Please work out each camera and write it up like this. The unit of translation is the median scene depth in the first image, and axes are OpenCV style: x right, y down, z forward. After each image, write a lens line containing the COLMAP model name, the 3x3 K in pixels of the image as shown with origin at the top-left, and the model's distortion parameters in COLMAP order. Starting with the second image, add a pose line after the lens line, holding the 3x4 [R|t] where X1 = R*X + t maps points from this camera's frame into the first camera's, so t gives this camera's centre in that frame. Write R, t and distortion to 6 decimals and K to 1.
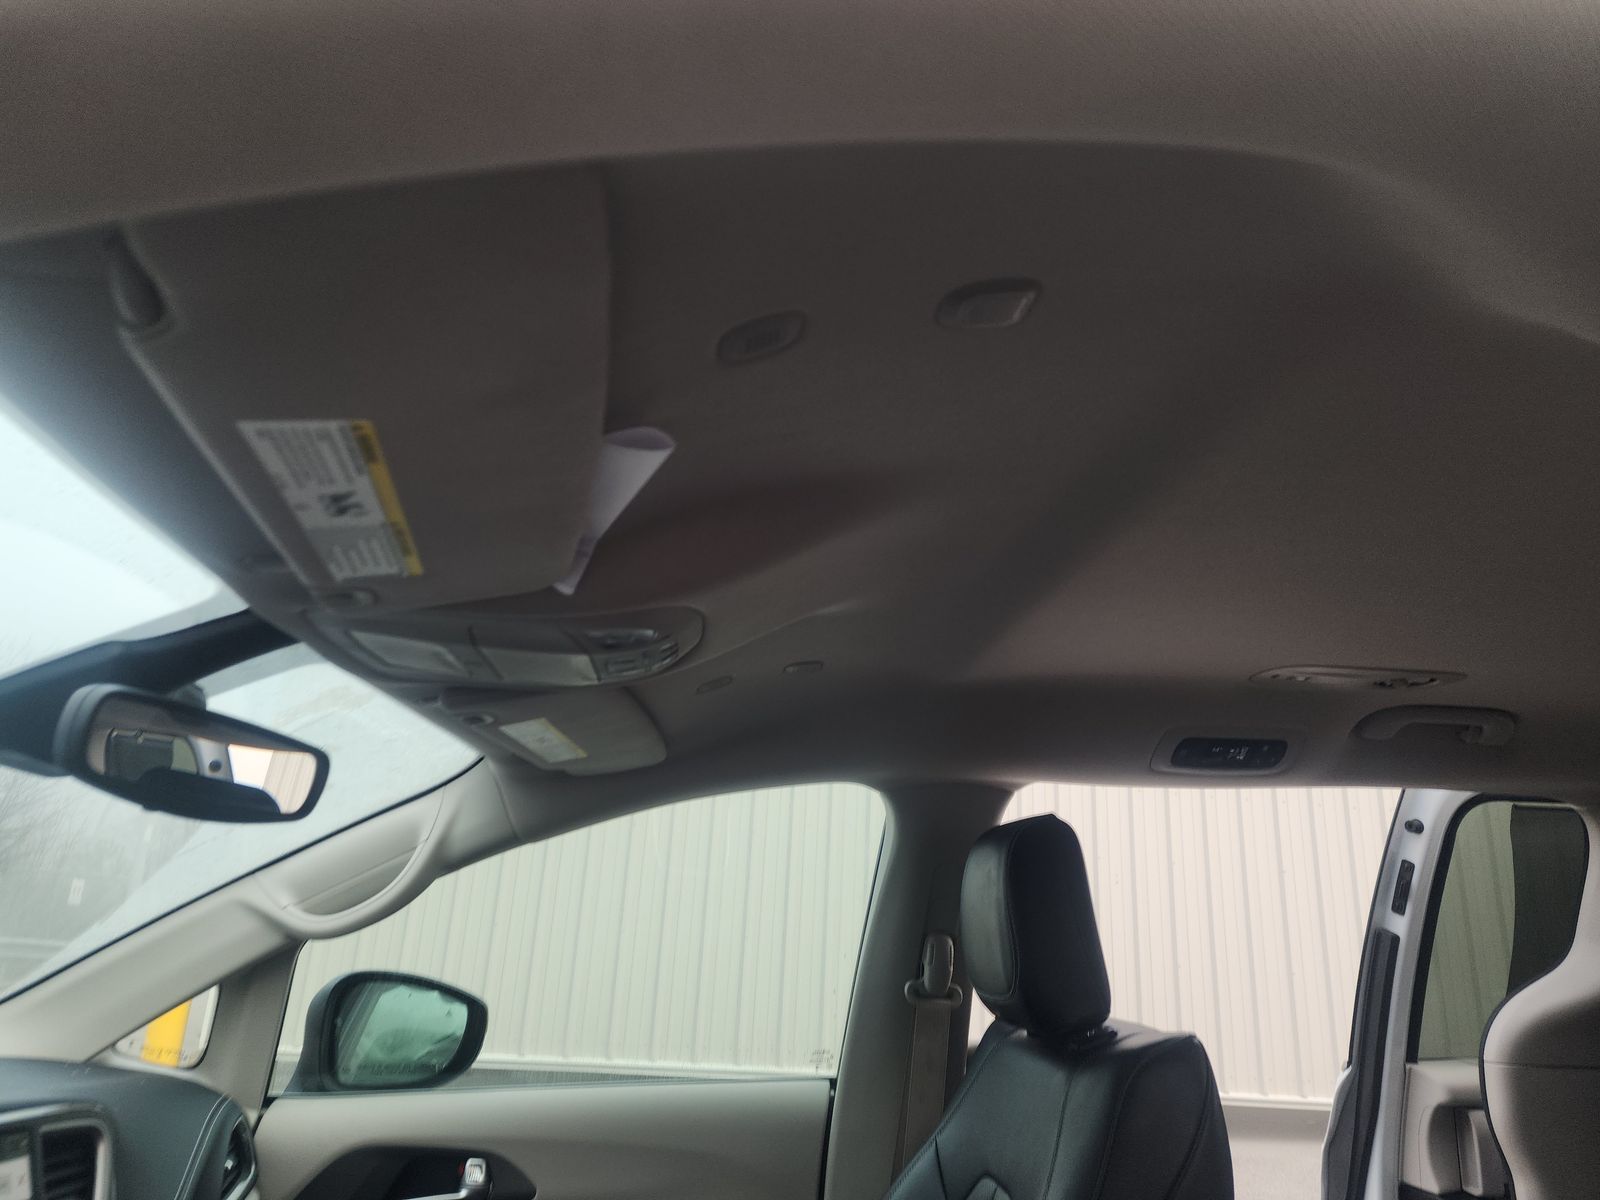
lens RADIAL K [[1057.4, 0, 804.8], [0, 1057.4, 580.5], [0, 0, 1]] dist [0.079888, -0.071876]
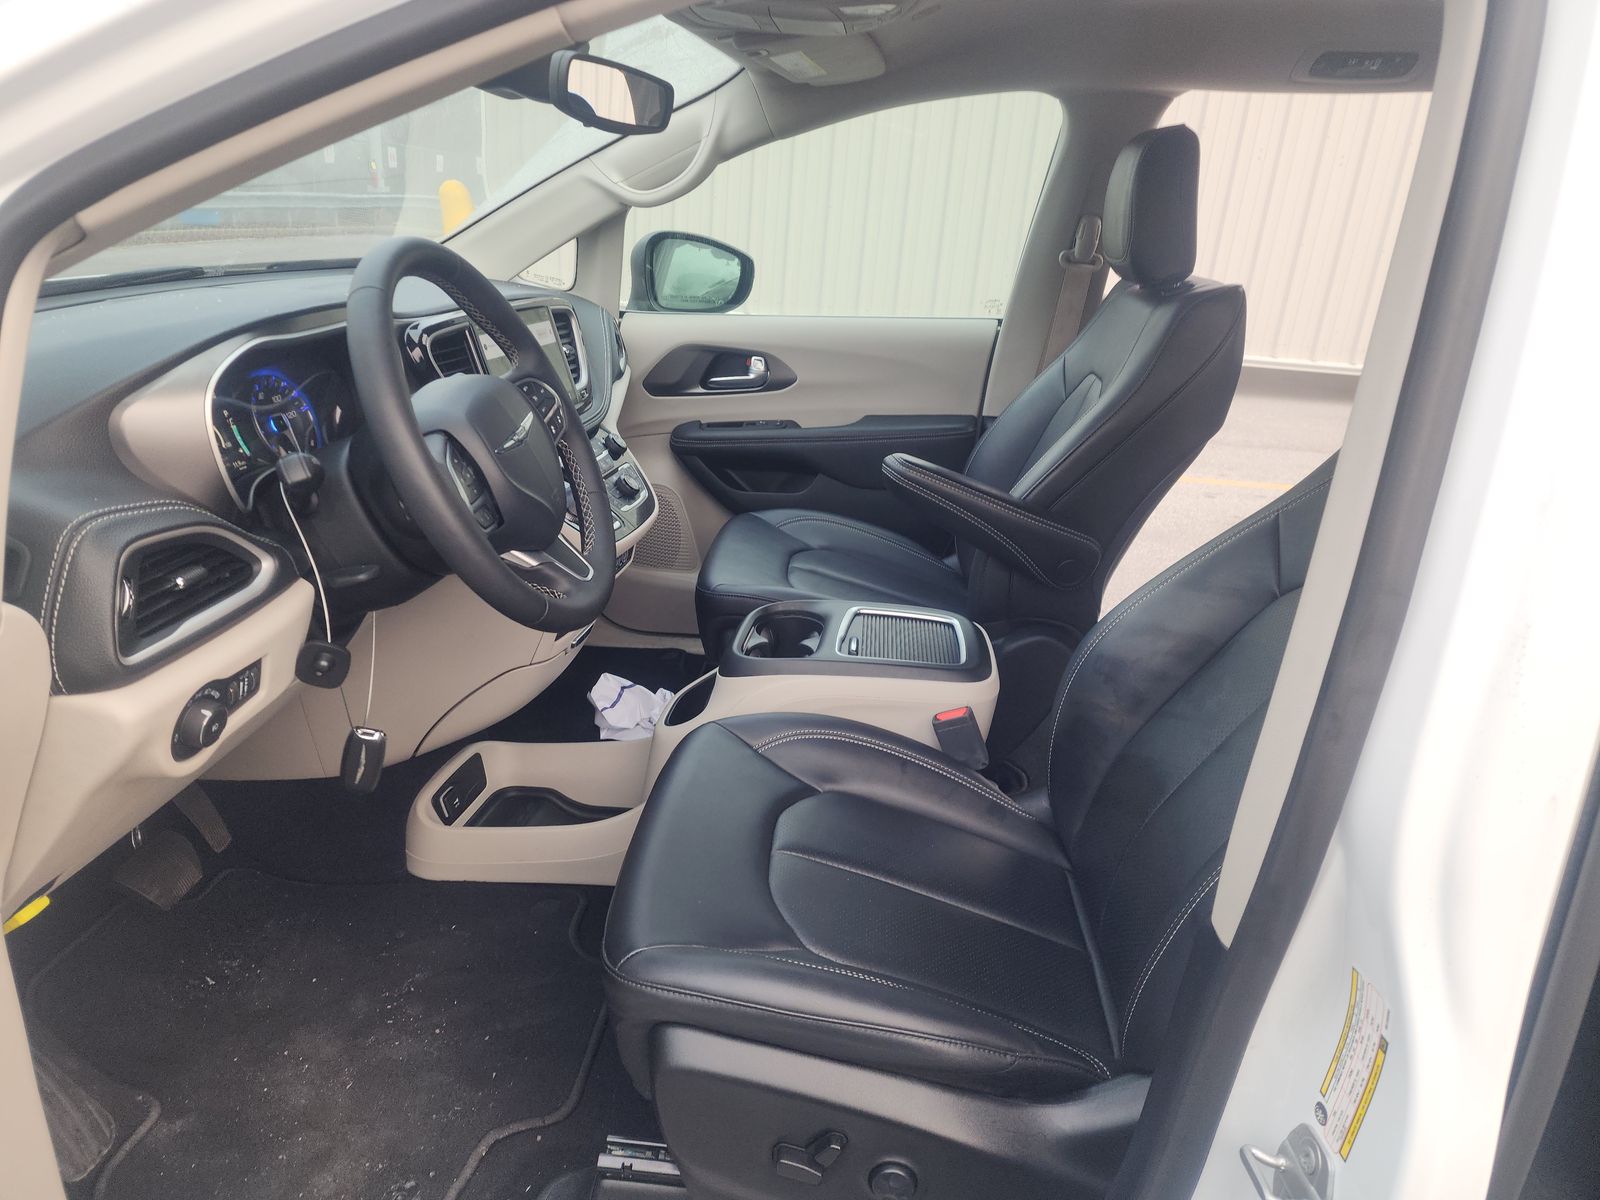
lens RADIAL K [[1057.4, 0, 804.8], [0, 1057.4, 580.5], [0, 0, 1]] dist [0.079888, -0.071876]
pose [[0.984077, 0.081174, -0.158123, 0.024233], [0.031725, 0.795120, 0.605621, -0.118598], [0.174888, -0.600995, 0.779884, -0.350418]]
